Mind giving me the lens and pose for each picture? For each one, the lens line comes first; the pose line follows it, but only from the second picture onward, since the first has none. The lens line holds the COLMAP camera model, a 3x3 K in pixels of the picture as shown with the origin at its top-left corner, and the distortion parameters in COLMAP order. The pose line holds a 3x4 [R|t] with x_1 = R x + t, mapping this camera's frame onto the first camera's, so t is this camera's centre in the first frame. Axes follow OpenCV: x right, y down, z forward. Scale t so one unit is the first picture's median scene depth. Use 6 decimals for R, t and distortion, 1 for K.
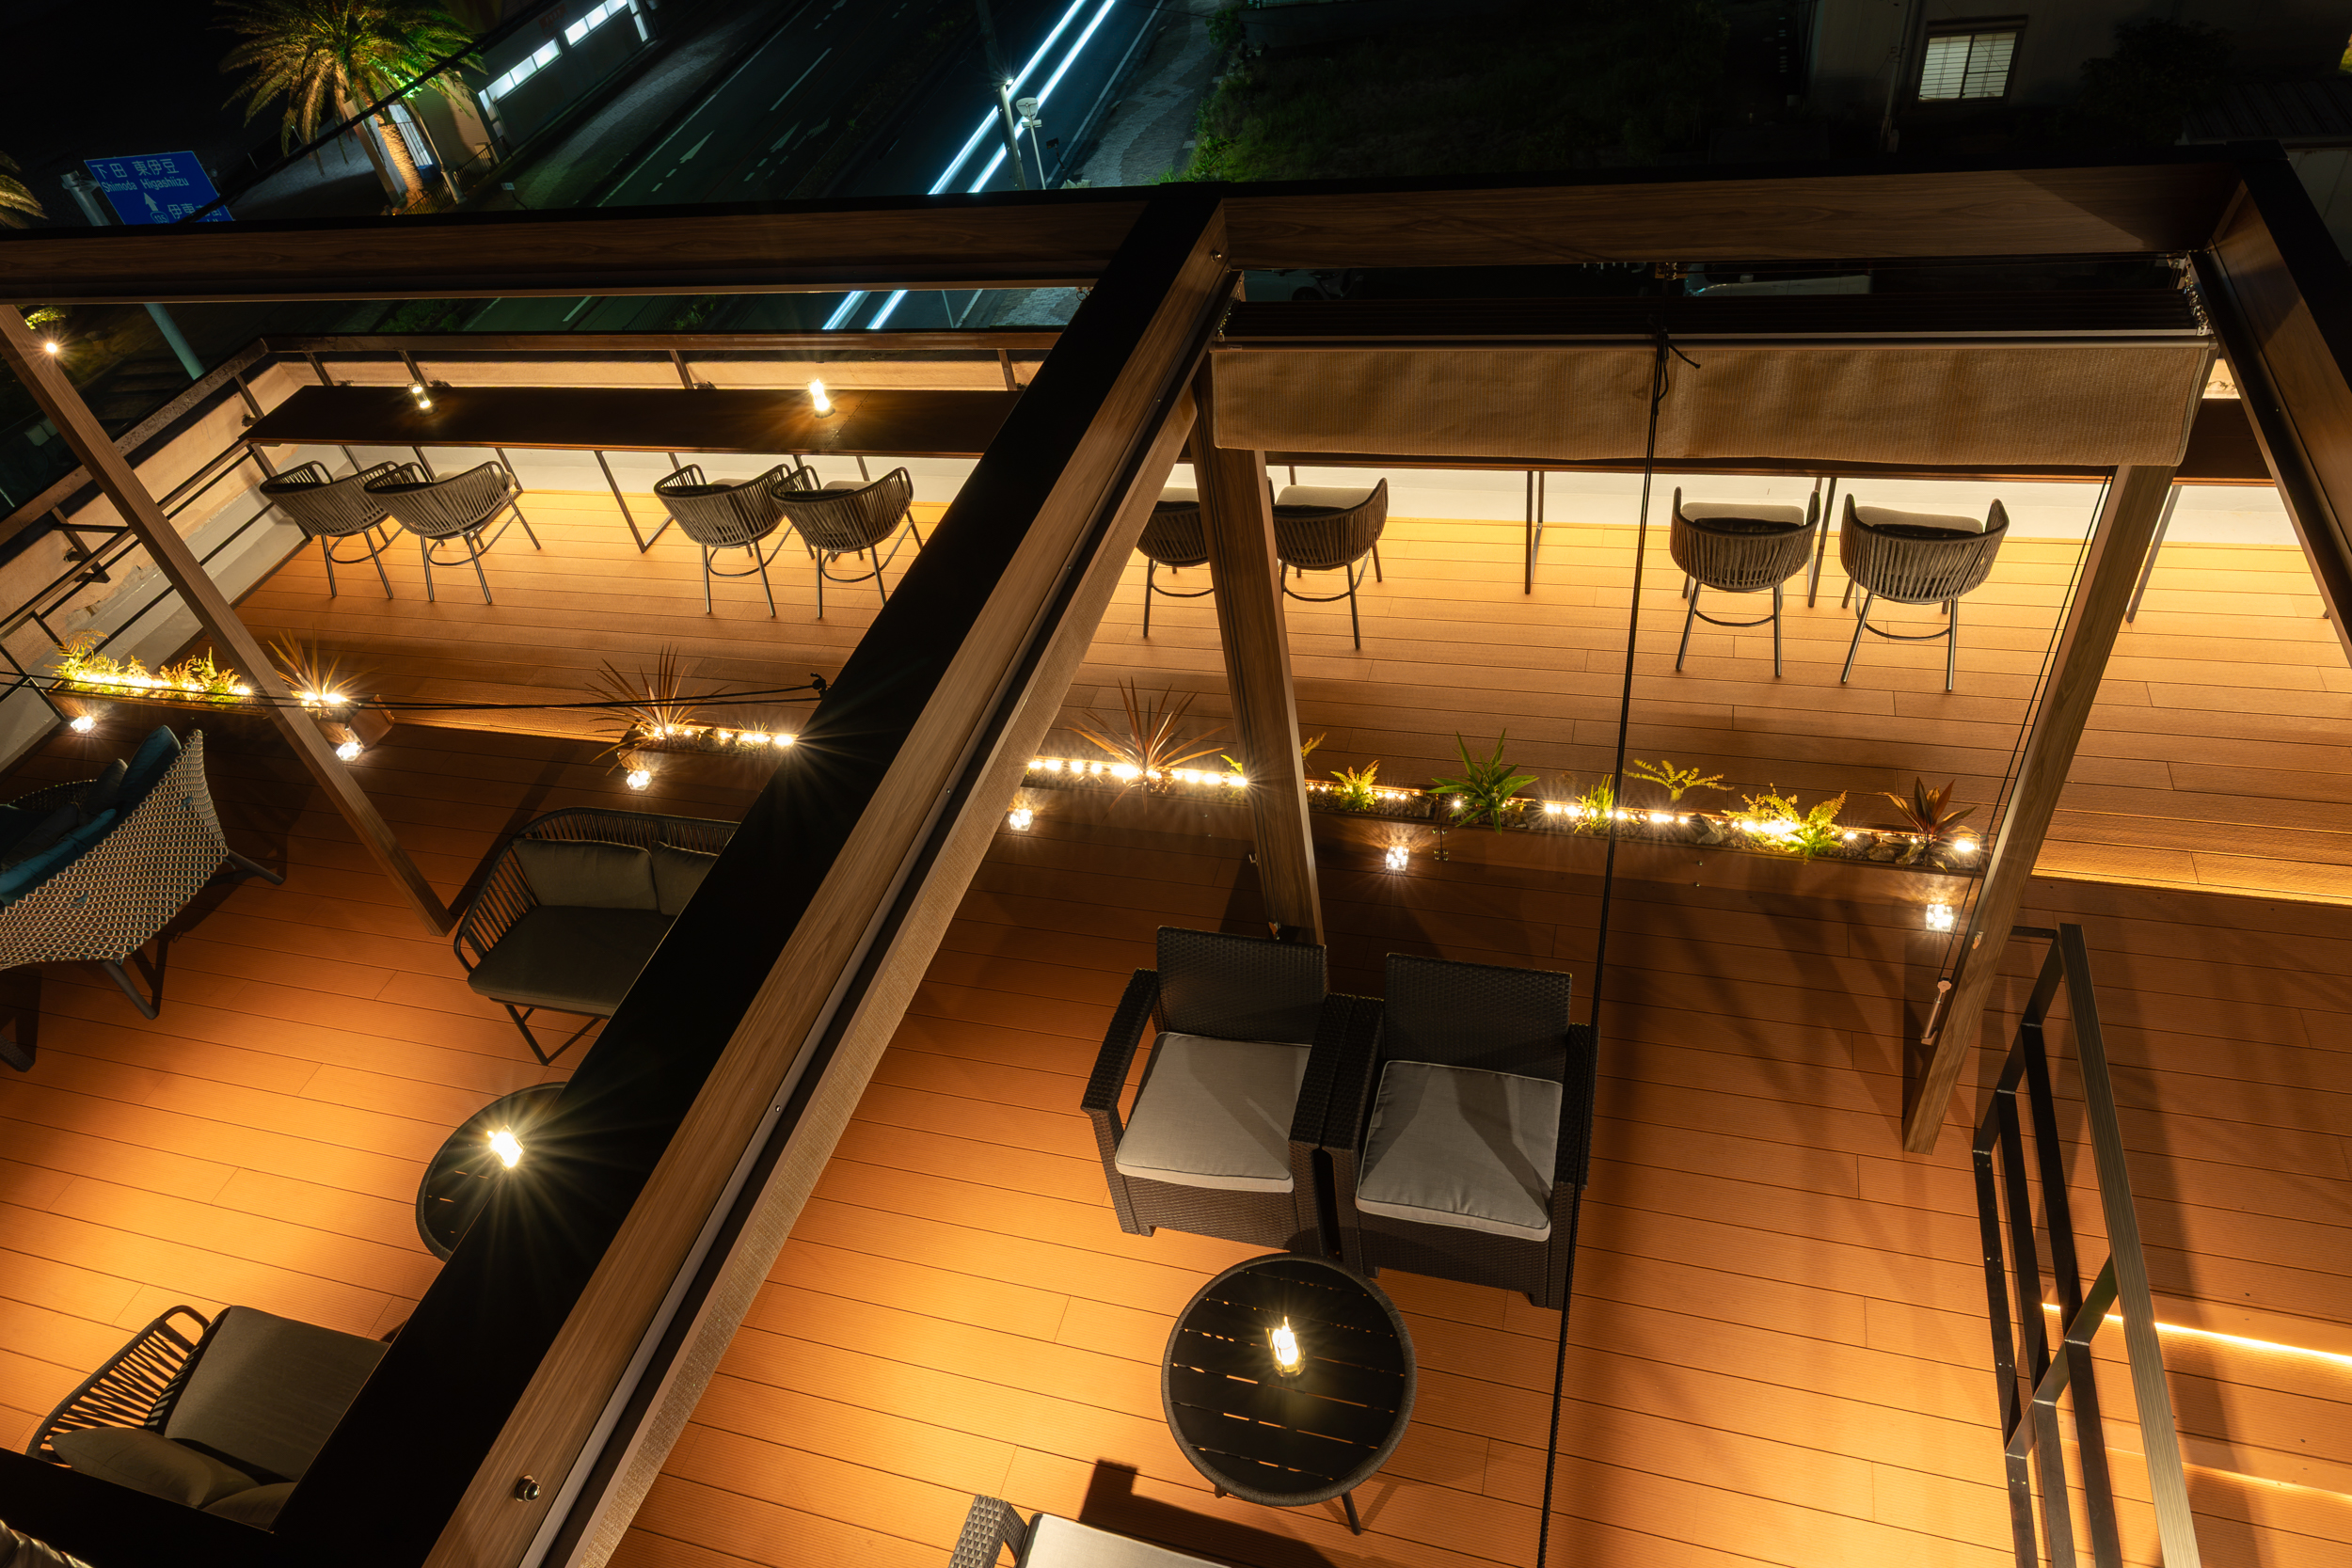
lens RADIAL K [[1506.9, 0, 1165.8], [0, 1506.9, 784.0], [0, 0, 1]] dist [0.007996, -0.003981]
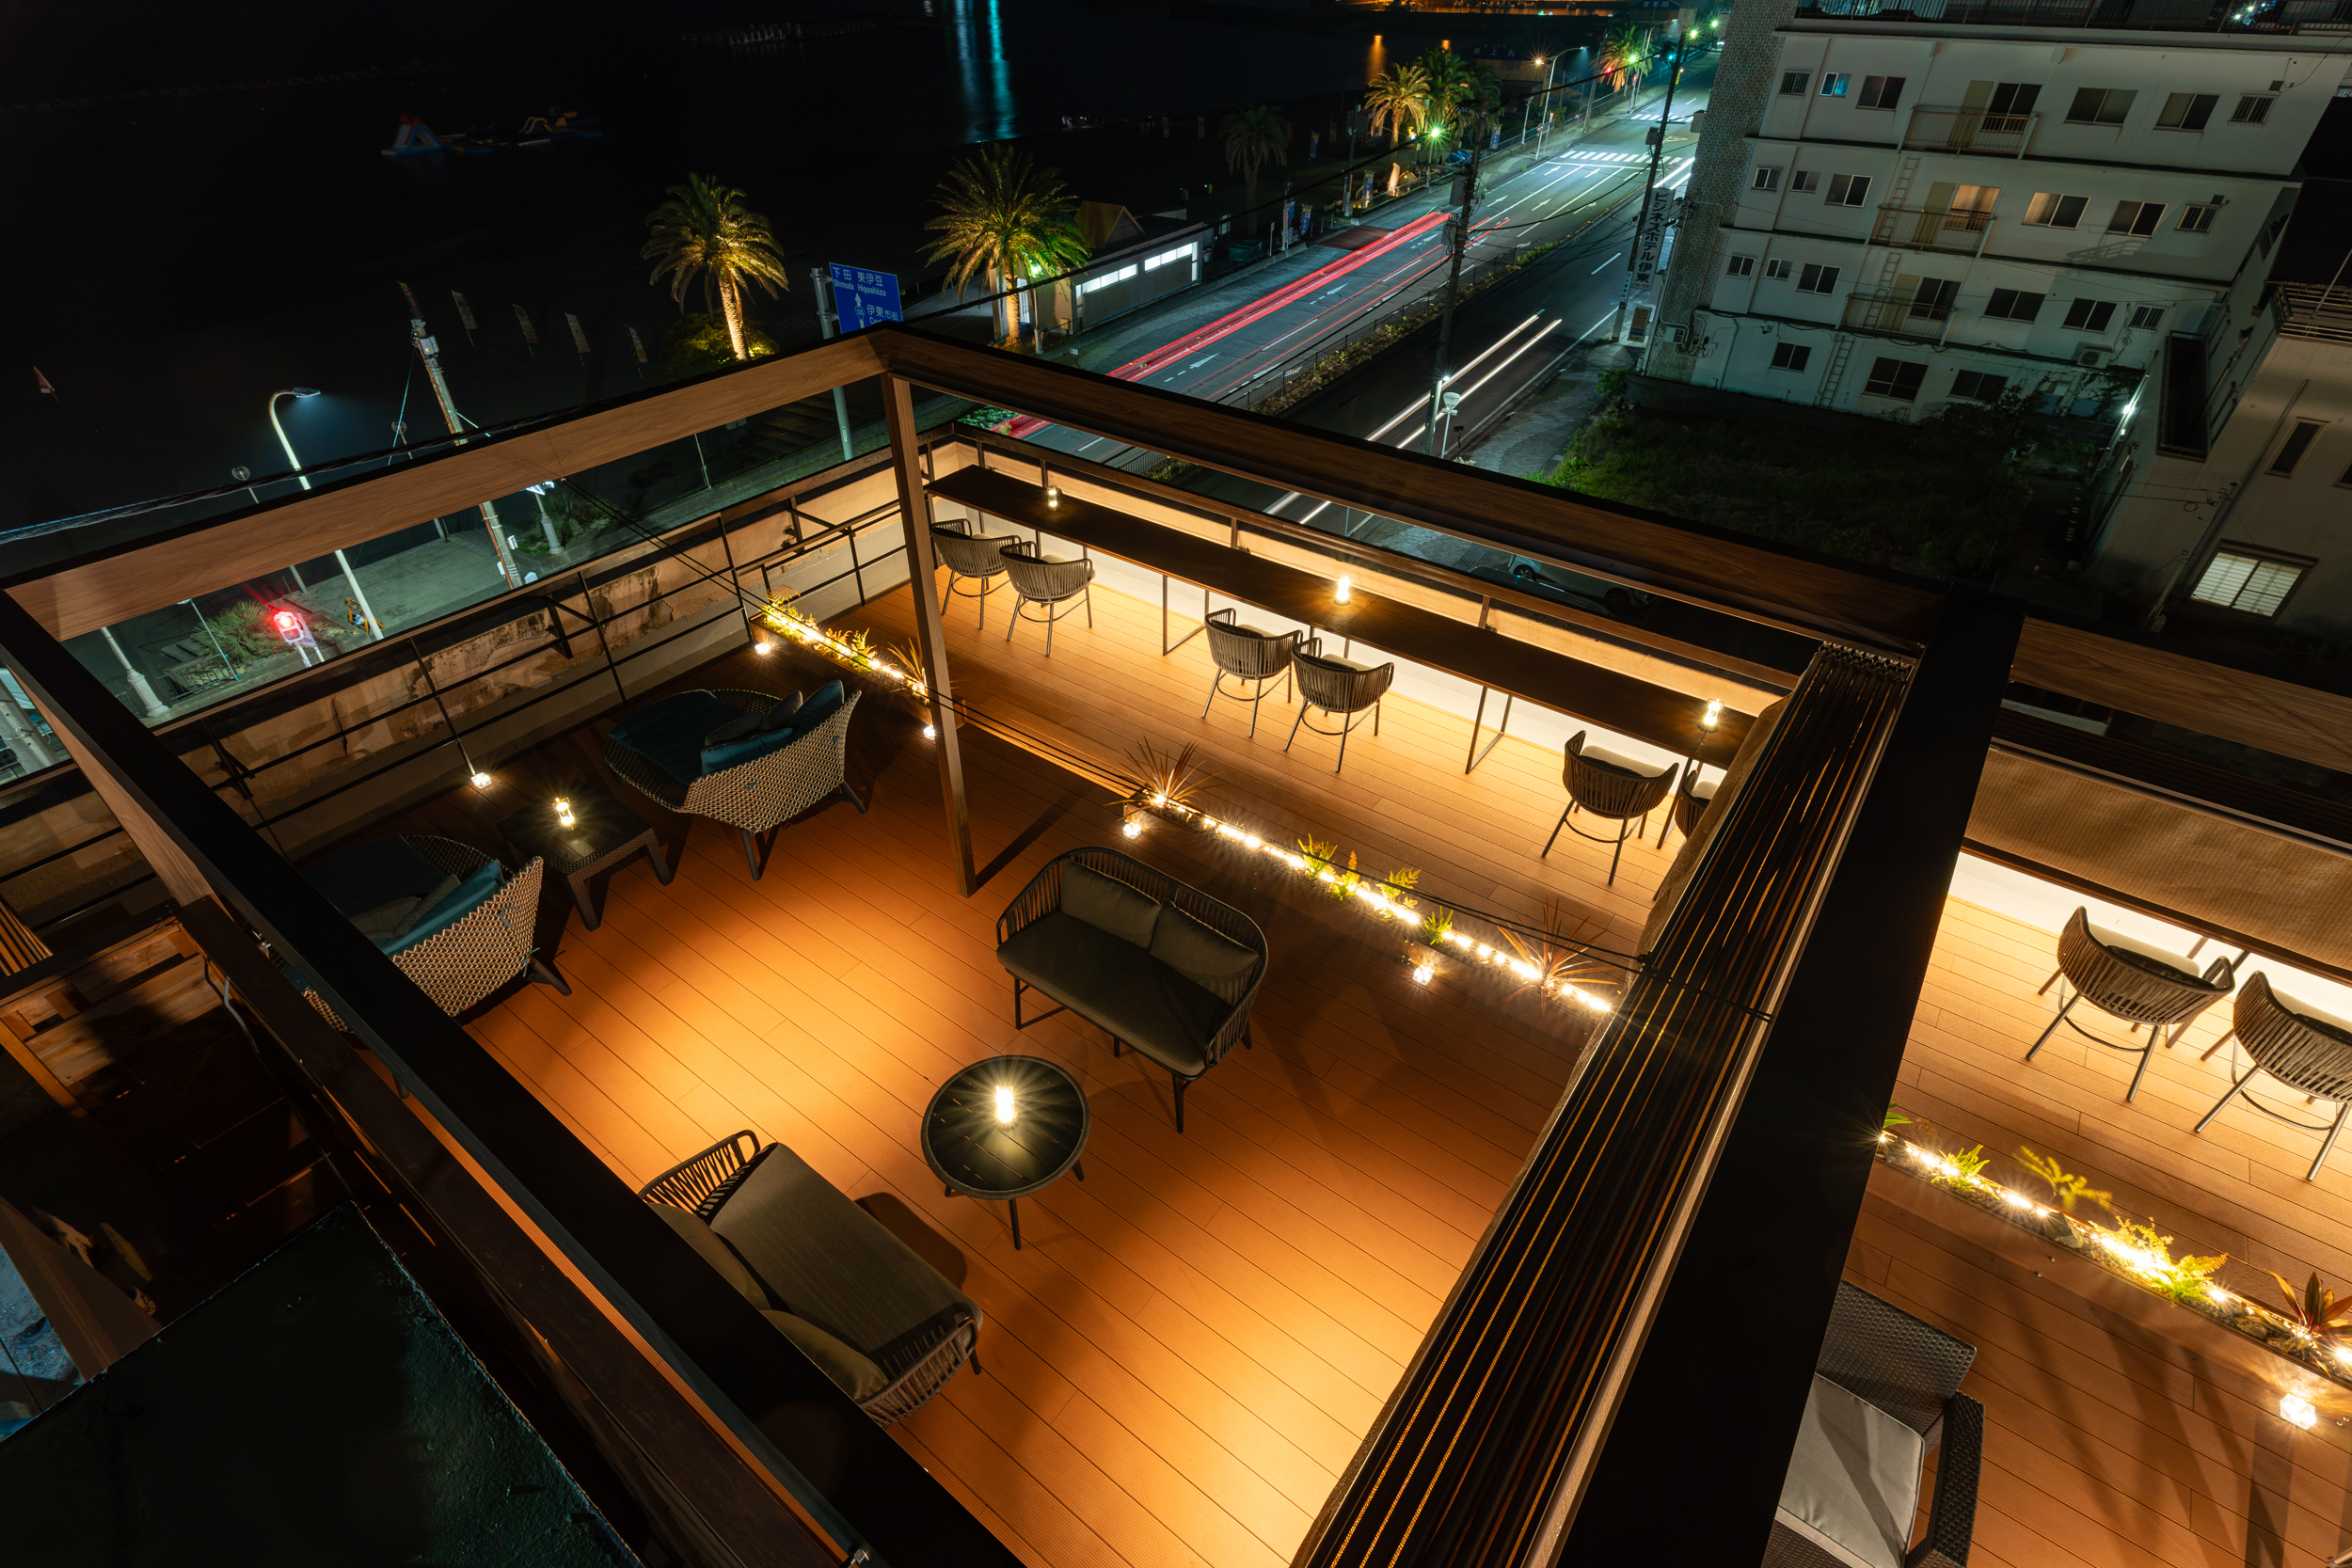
lens RADIAL K [[1119.8, 0, 1161.7], [0, 1119.8, 786.5], [0, 0, 1]] dist [0.004124, 0.001105]
pose [[0.924835, 0.333773, -0.182417, -0.133618], [-0.345099, 0.937972, -0.033381, -0.012020], [0.159961, 0.093824, 0.982654, 0.044568]]
